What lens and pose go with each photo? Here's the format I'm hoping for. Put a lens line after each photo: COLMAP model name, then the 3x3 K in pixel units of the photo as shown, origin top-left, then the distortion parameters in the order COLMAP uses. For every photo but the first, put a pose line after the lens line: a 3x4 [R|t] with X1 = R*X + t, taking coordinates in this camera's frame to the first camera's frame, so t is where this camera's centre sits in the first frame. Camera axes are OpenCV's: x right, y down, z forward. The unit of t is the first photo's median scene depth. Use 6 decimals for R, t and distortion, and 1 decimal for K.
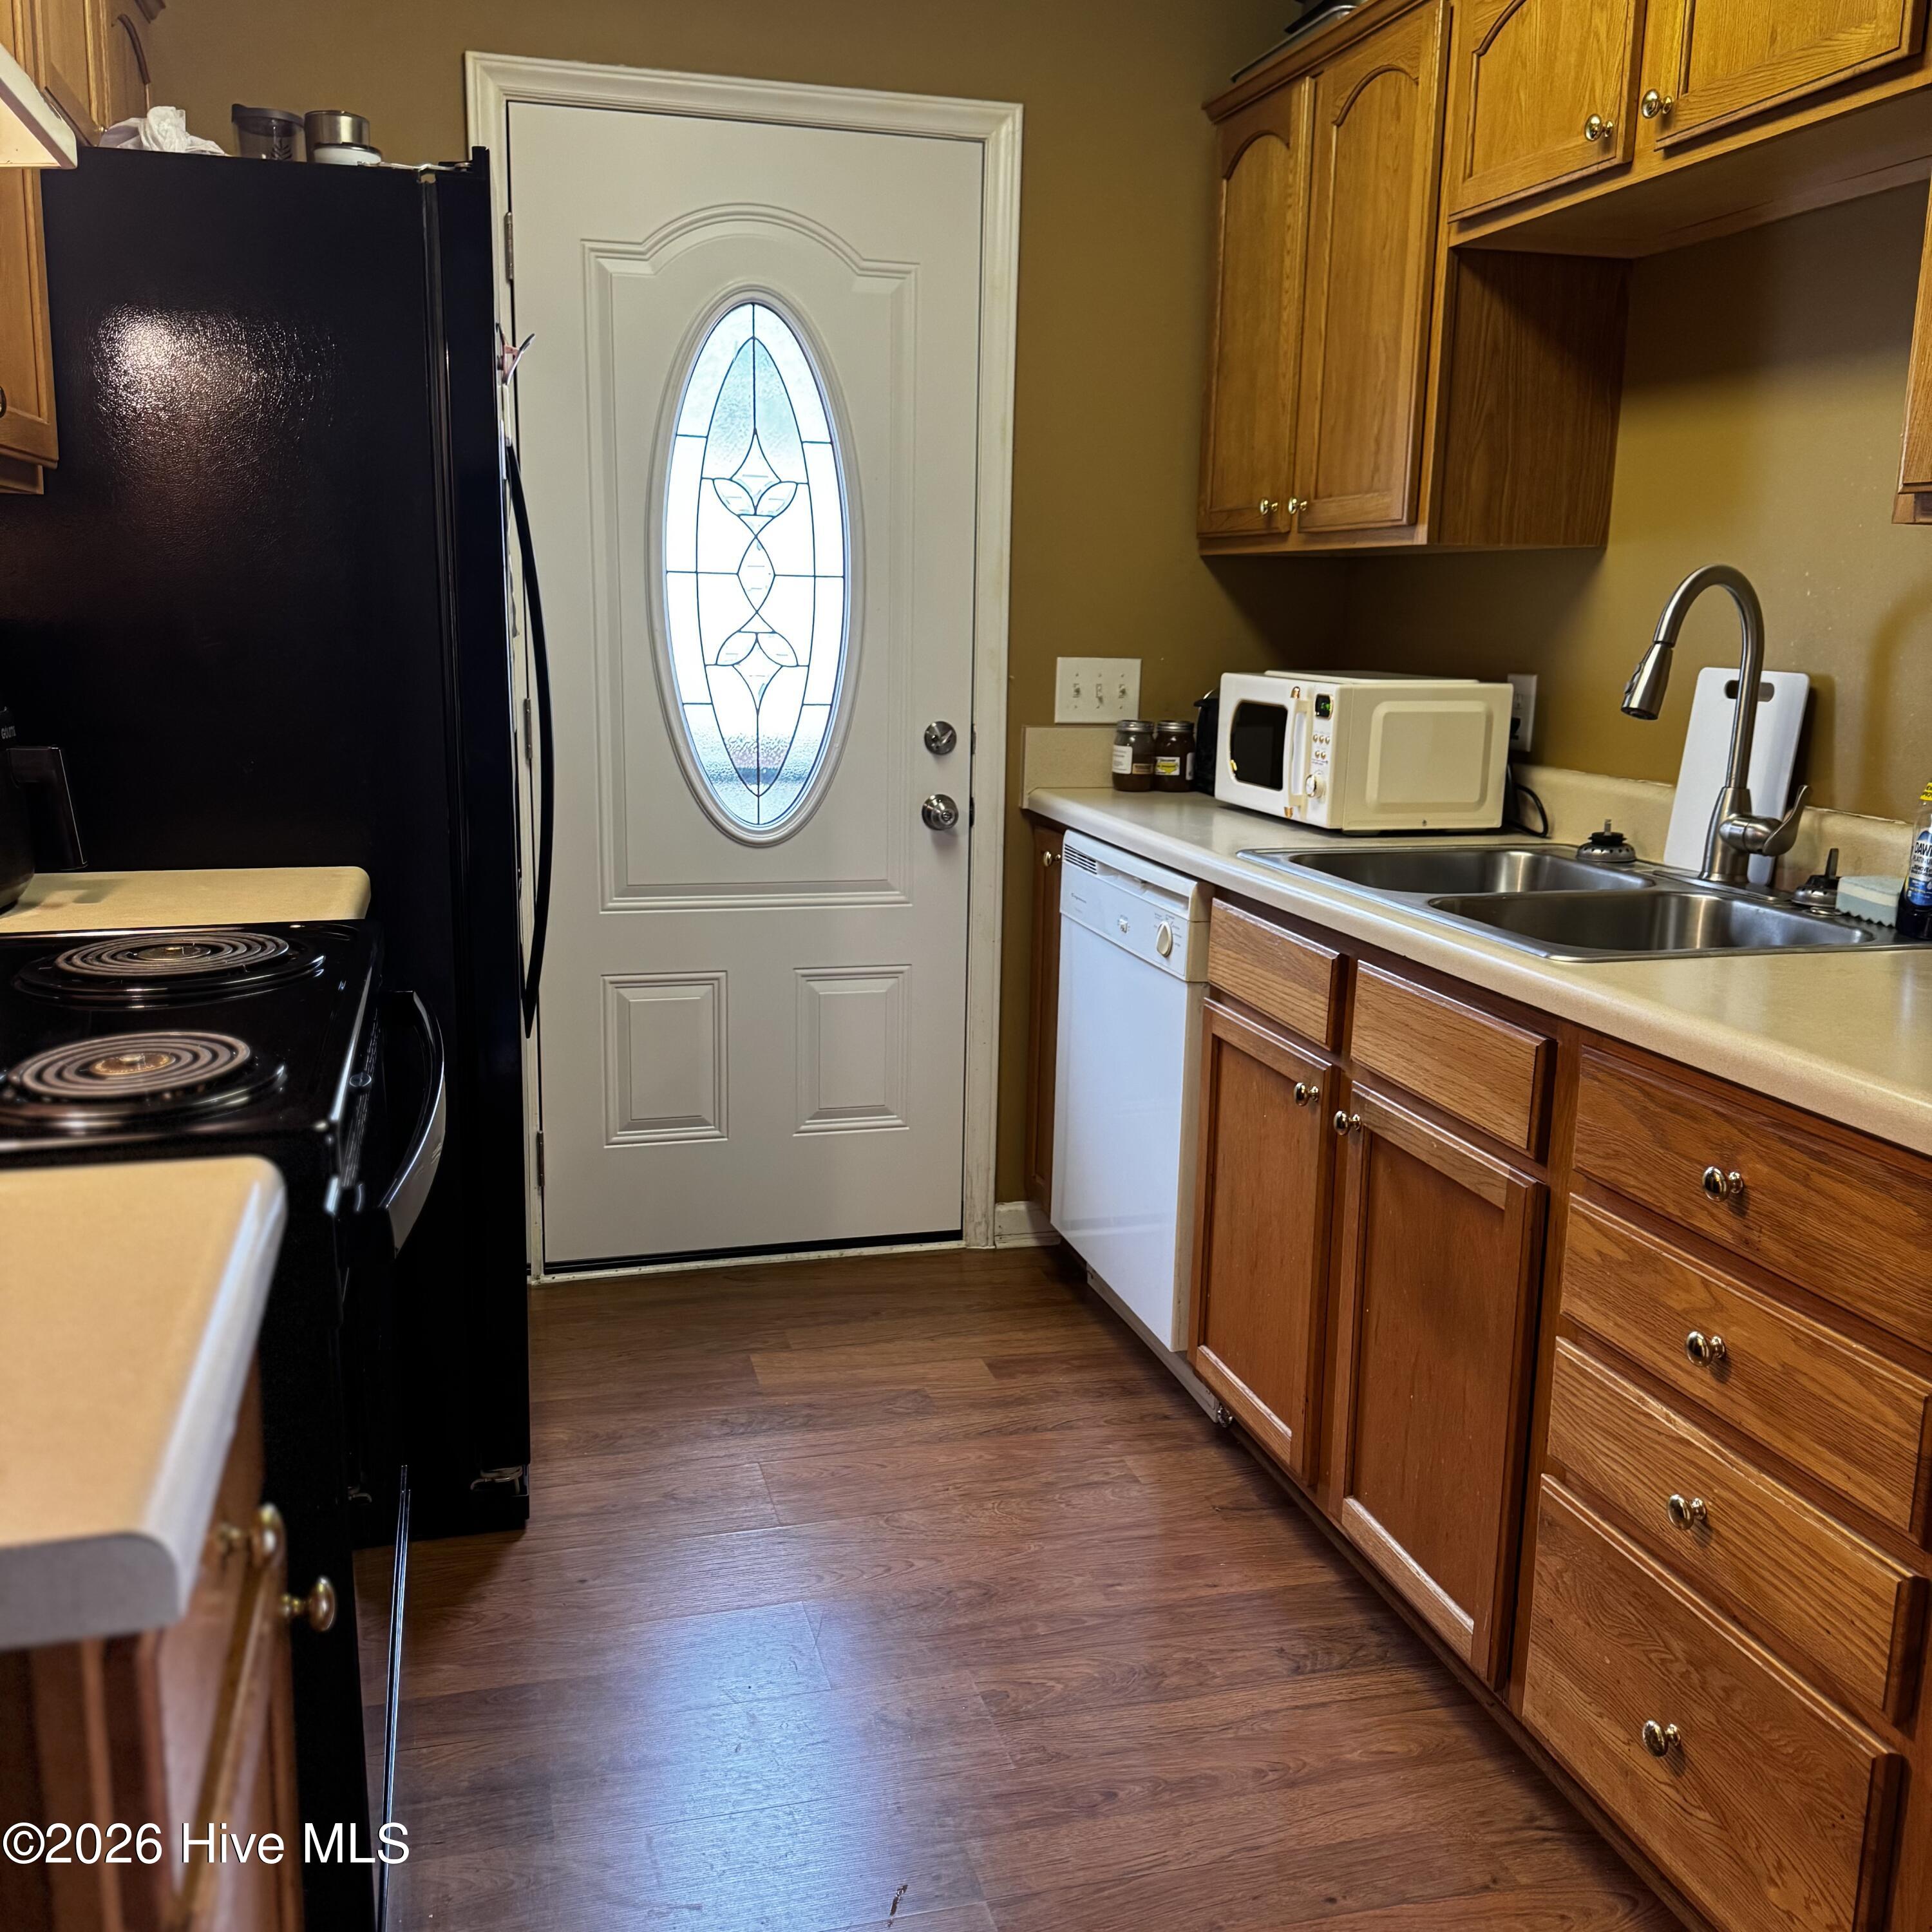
lens RADIAL K [[1887.4, 0, 974.2], [0, 1887.4, 974.3], [0, 0, 1]] dist [0.008987, 0.000000]
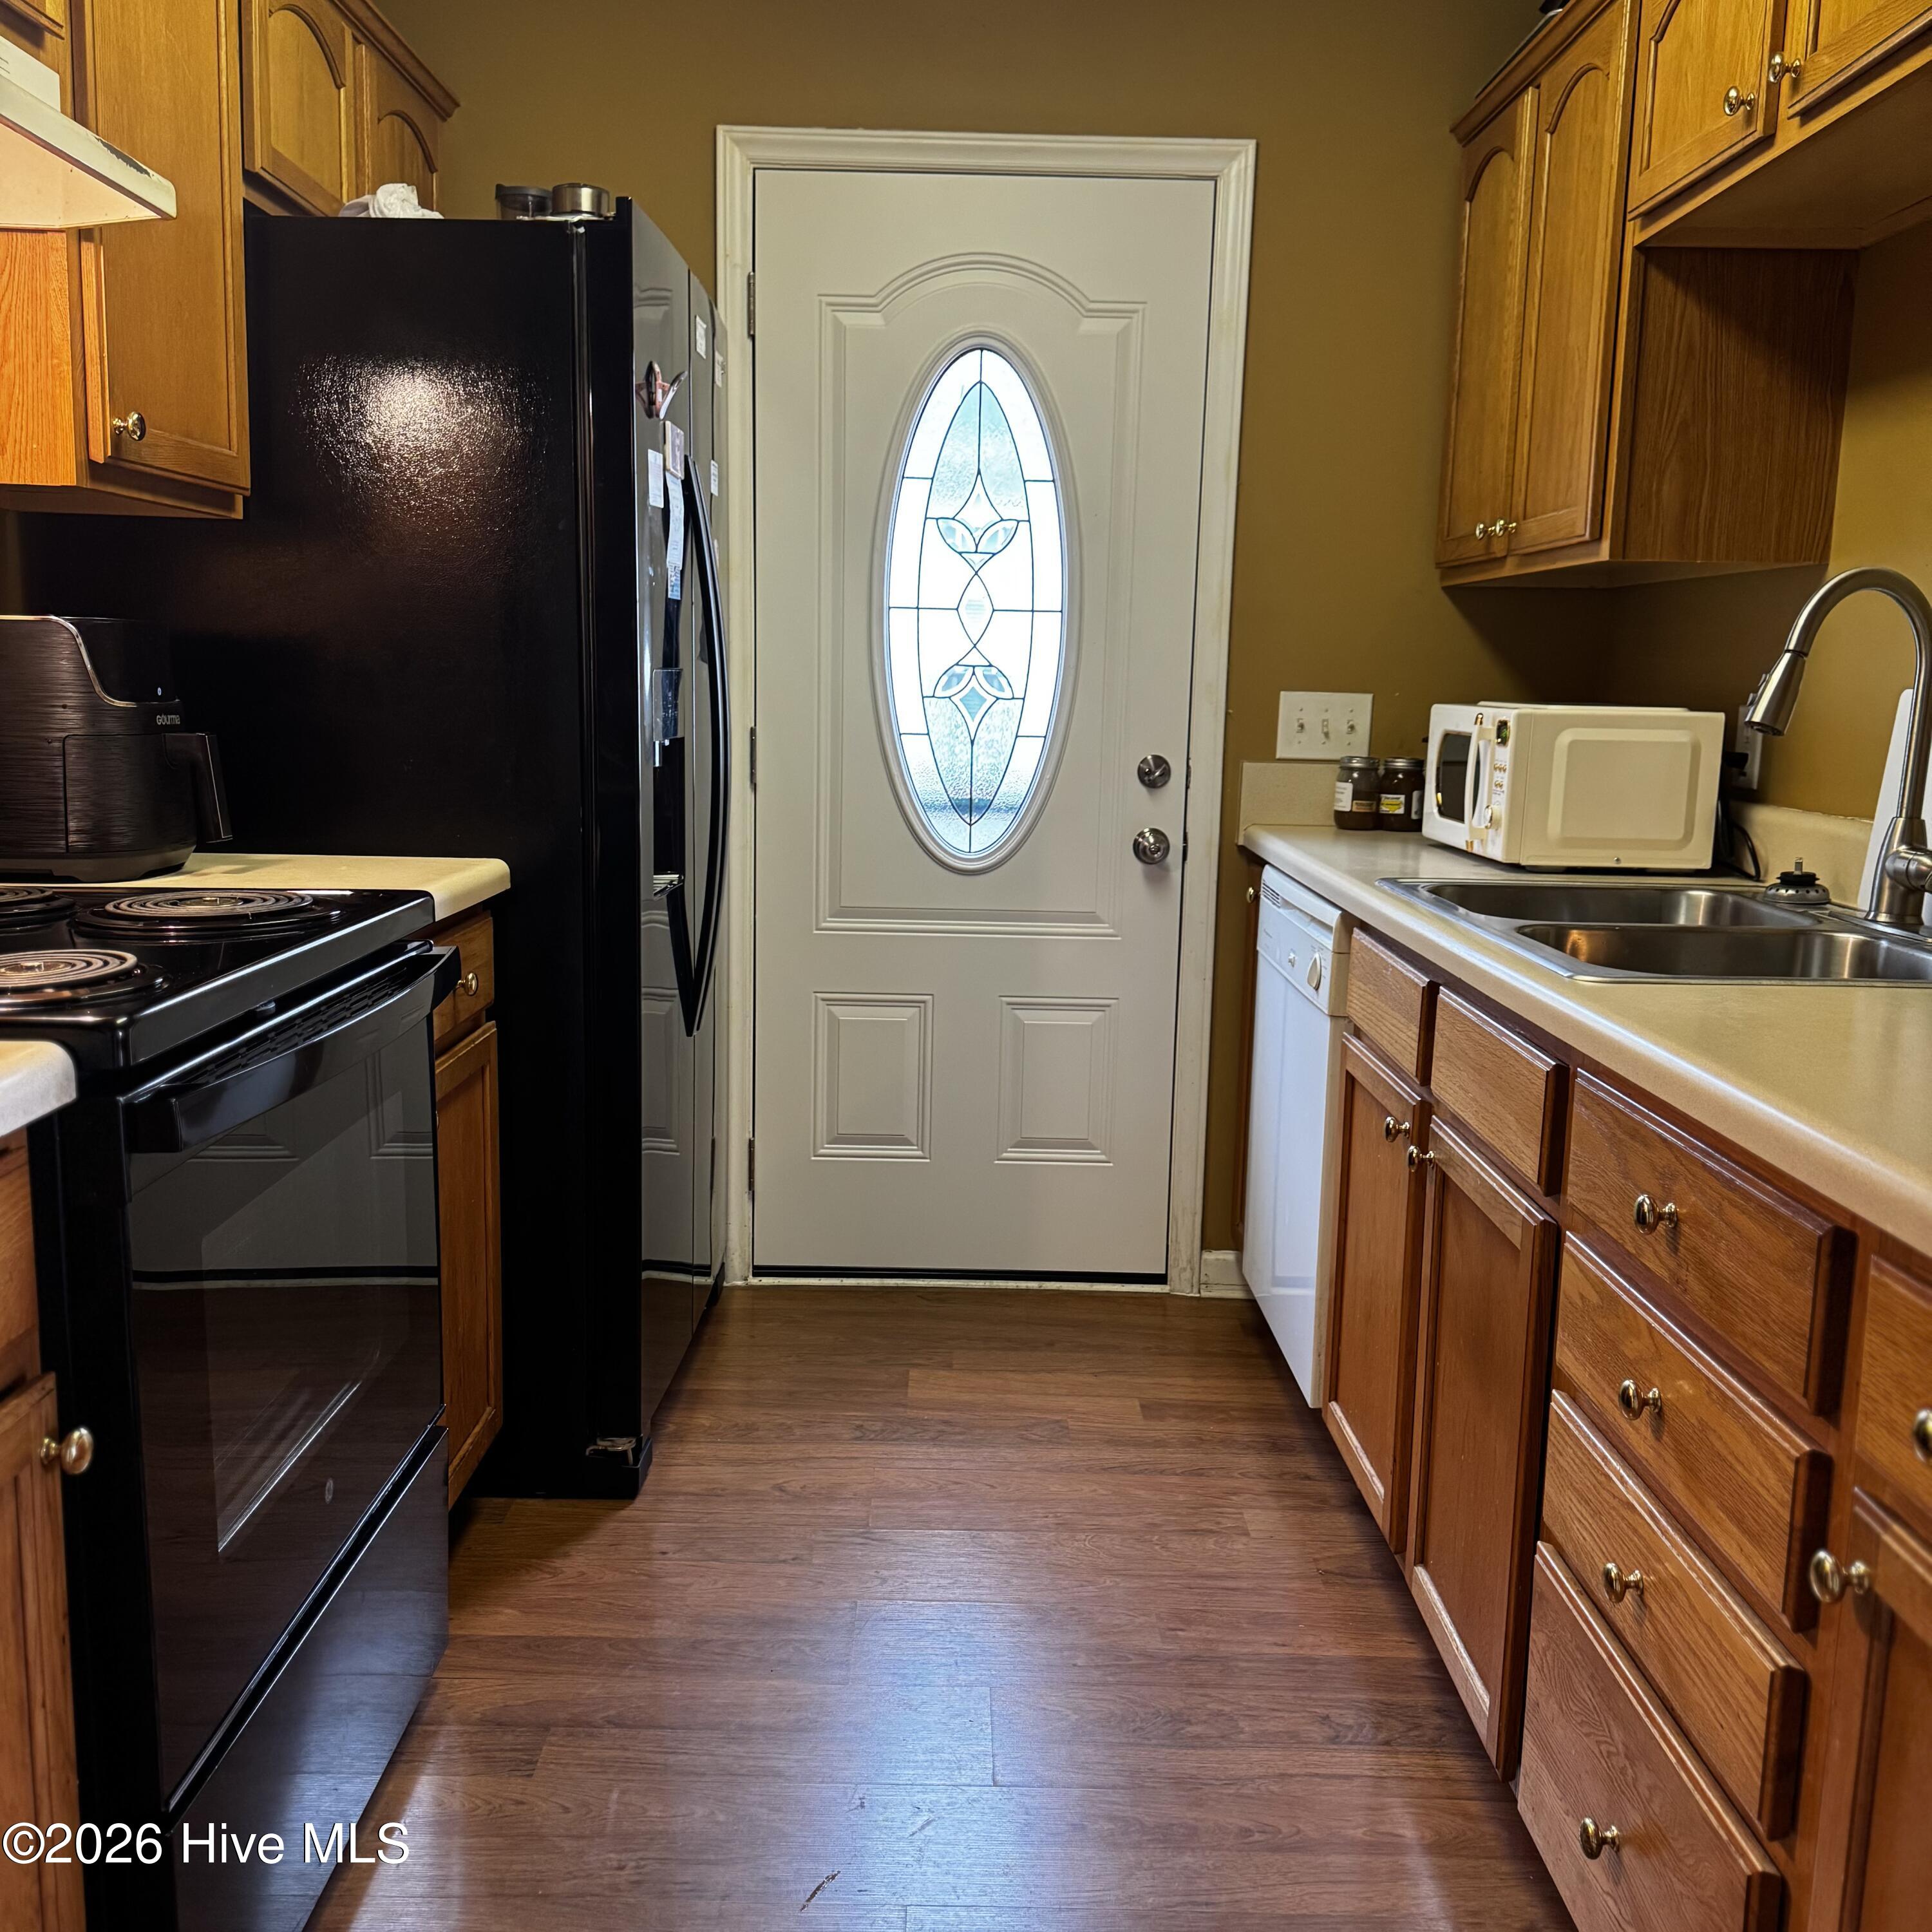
lens RADIAL K [[1887.4, 0, 956.0], [0, 1887.4, 967.7], [0, 0, 1]] dist [0.008987, 0.000000]
pose [[0.963390, 0.044154, -0.264444, 0.186816], [-0.056510, 0.997628, -0.039296, 0.028842], [0.262082, 0.052801, 0.963600, 0.023190]]
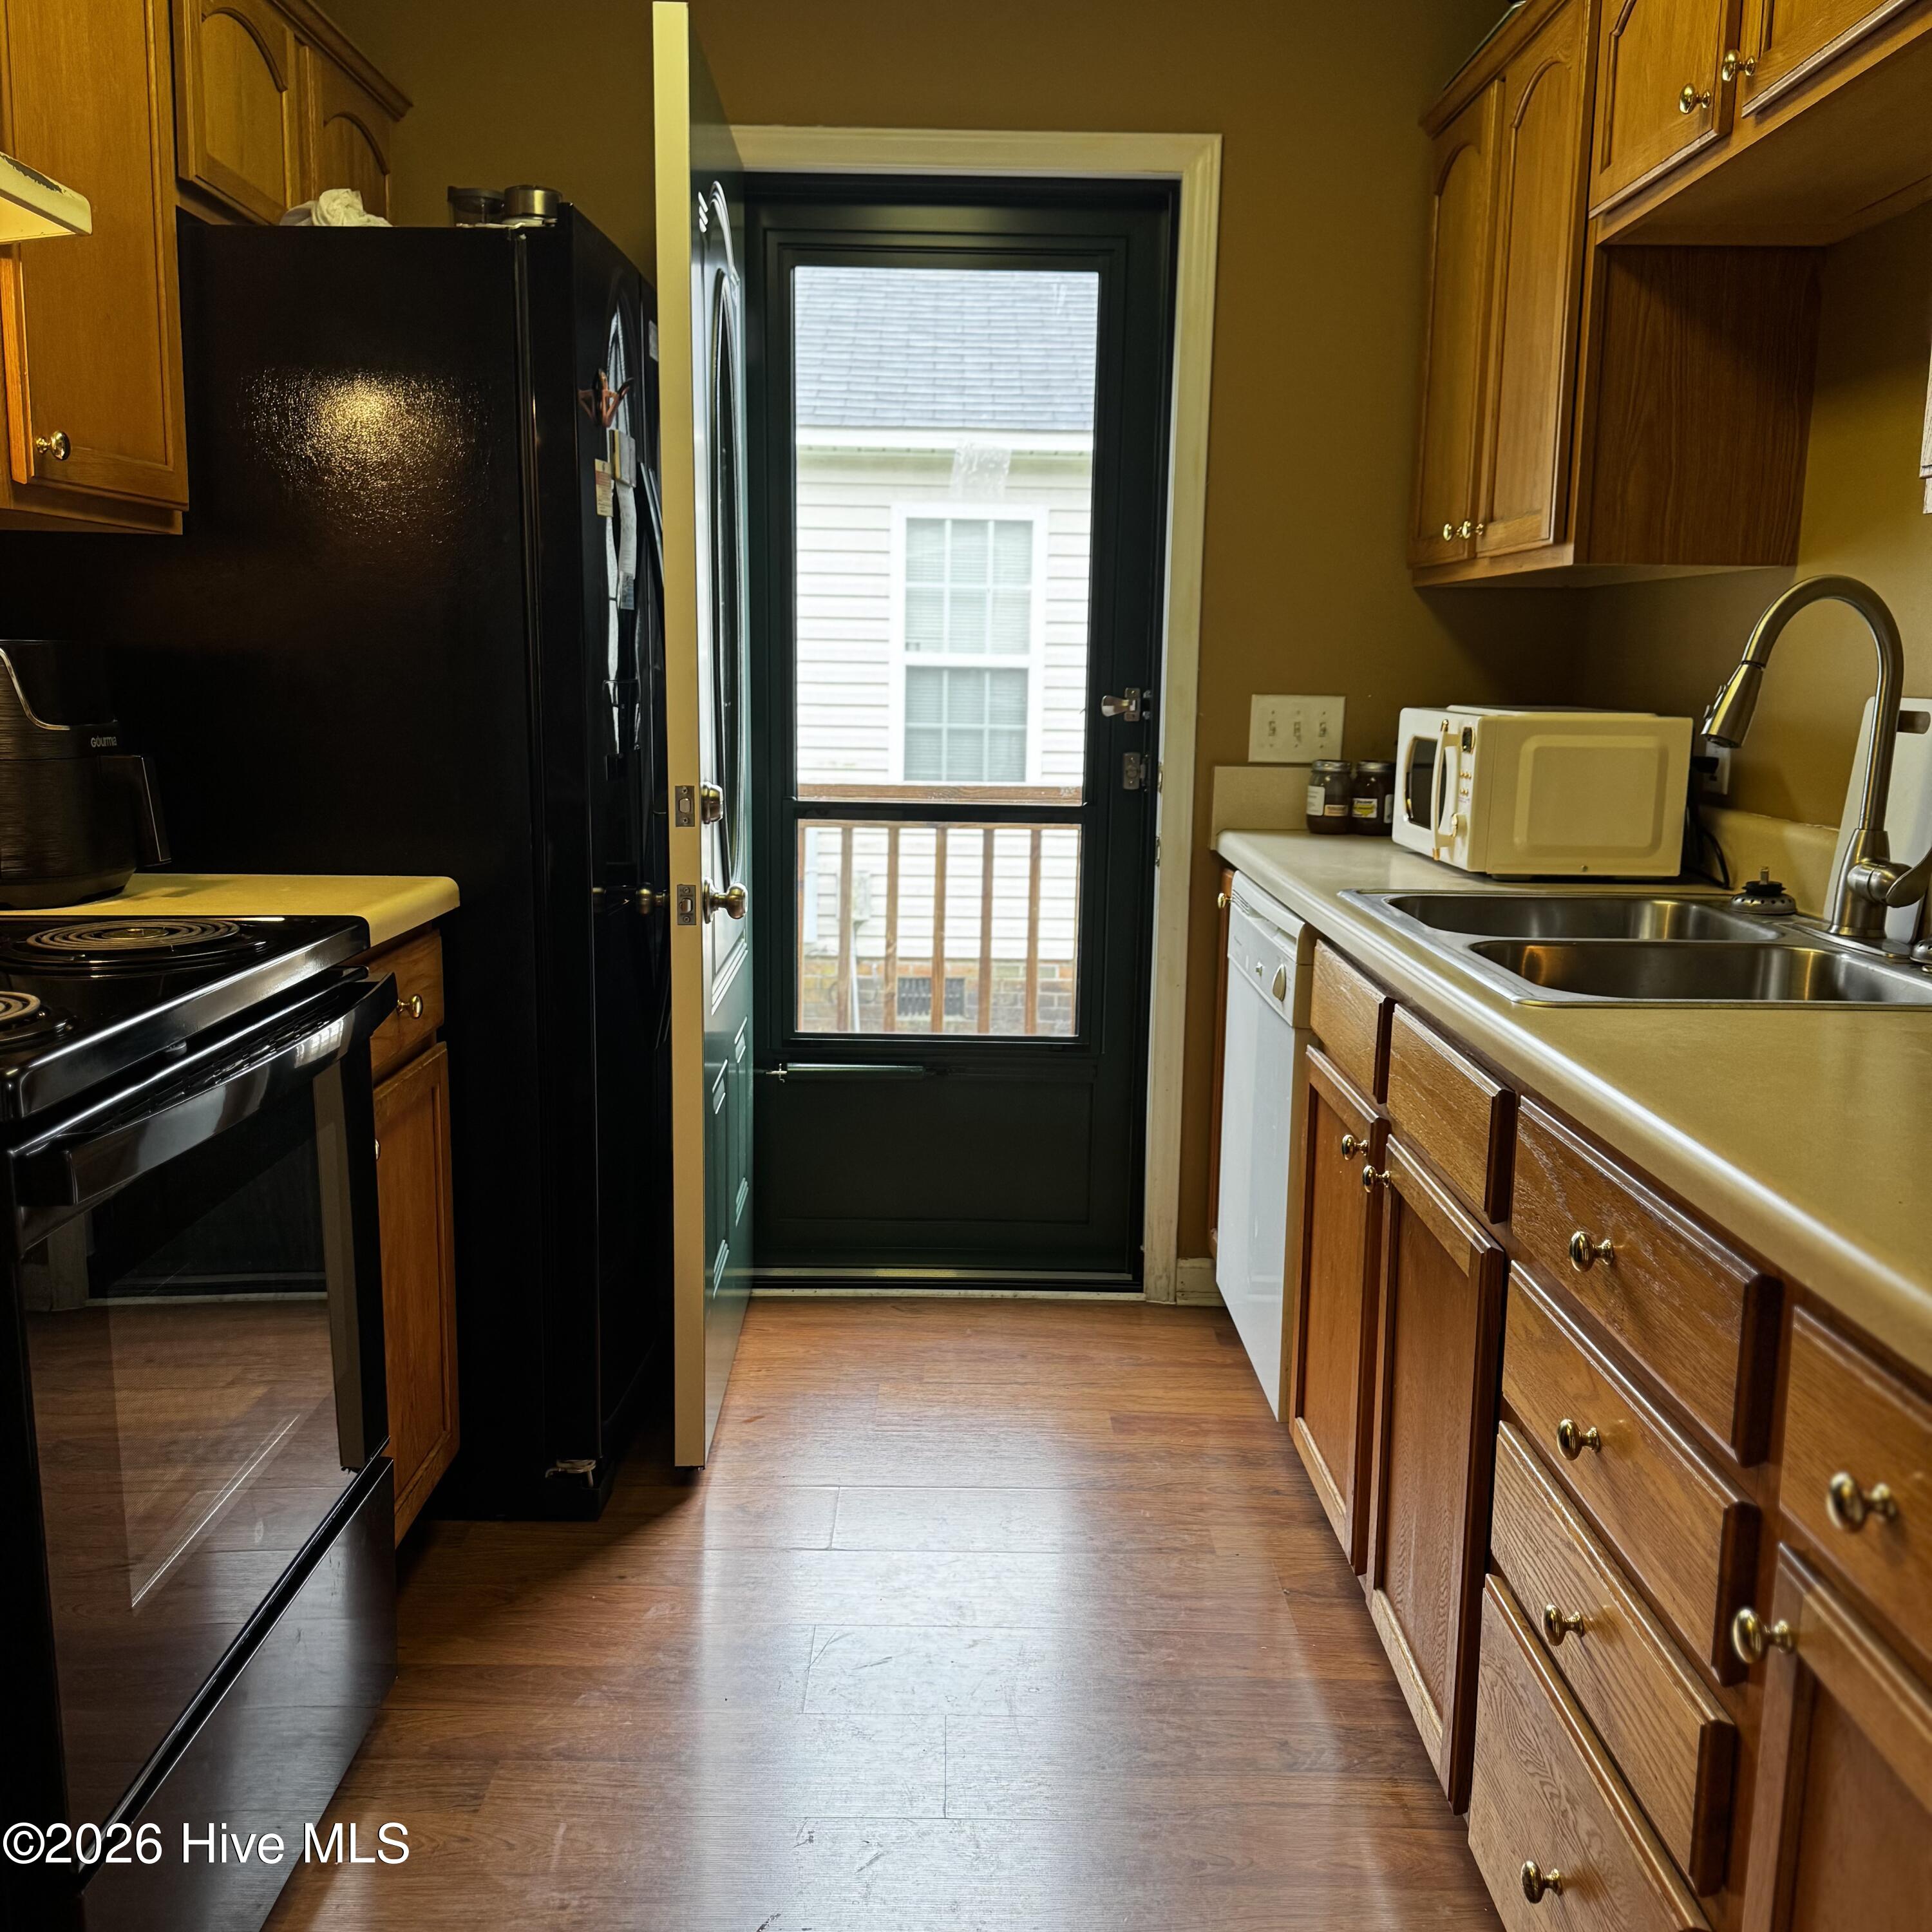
lens RADIAL K [[1887.4, 0, 962.7], [0, 1887.4, 975.1], [0, 0, 1]] dist [0.008987, 0.000000]
pose [[0.963547, 0.039829, -0.264557, 0.207060], [-0.048976, 0.998406, -0.028065, 0.012638], [0.263018, 0.039999, 0.963962, 0.040698]]
